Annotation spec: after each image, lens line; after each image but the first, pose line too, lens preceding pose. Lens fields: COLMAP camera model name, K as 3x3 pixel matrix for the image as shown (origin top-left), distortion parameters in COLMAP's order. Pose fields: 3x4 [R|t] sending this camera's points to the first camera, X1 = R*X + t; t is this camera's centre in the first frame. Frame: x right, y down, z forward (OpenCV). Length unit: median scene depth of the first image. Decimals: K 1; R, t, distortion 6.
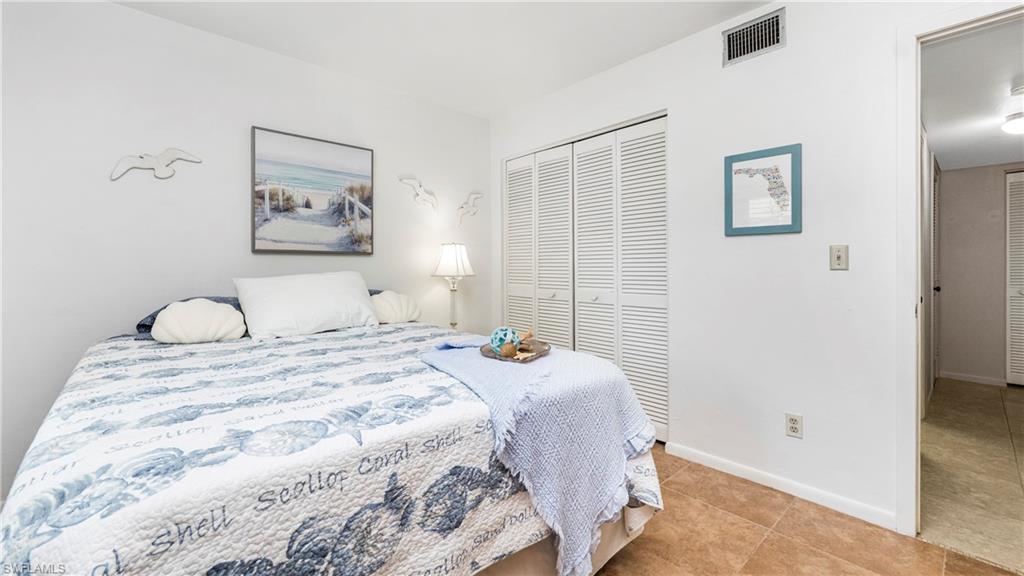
lens RADIAL K [[418.7, 0, 510.3], [0, 418.7, 266.4], [0, 0, 1]] dist [-0.002450, -0.000109]
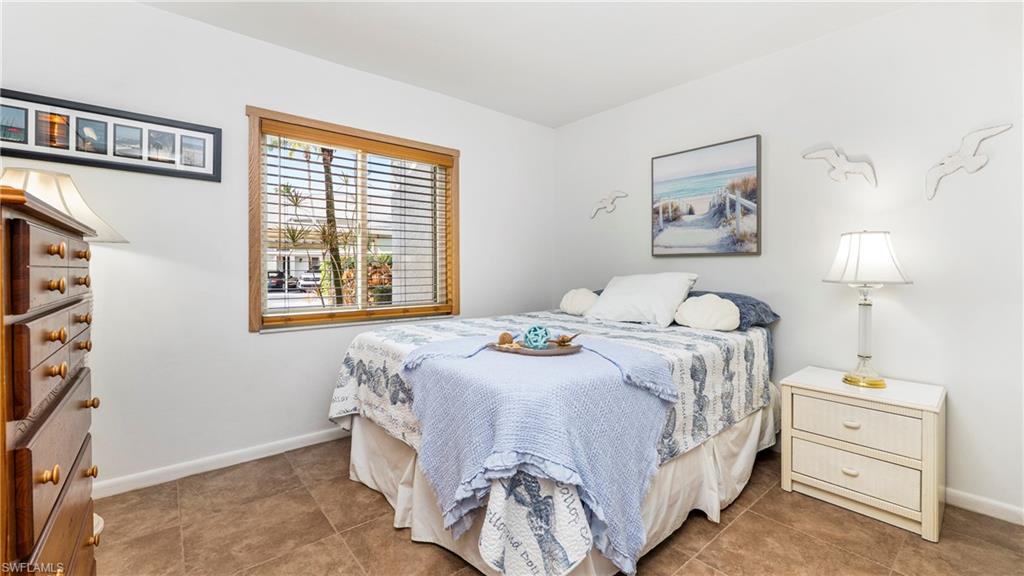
lens RADIAL K [[418.7, 0, 510.3], [0, 418.7, 266.4], [0, 0, 1]] dist [-0.002450, -0.000109]
pose [[-0.049782, -0.003240, -0.998755, 0.601931], [0.000796, 0.999994, -0.003284, -0.000745], [0.998760, -0.000959, -0.049780, 0.555108]]
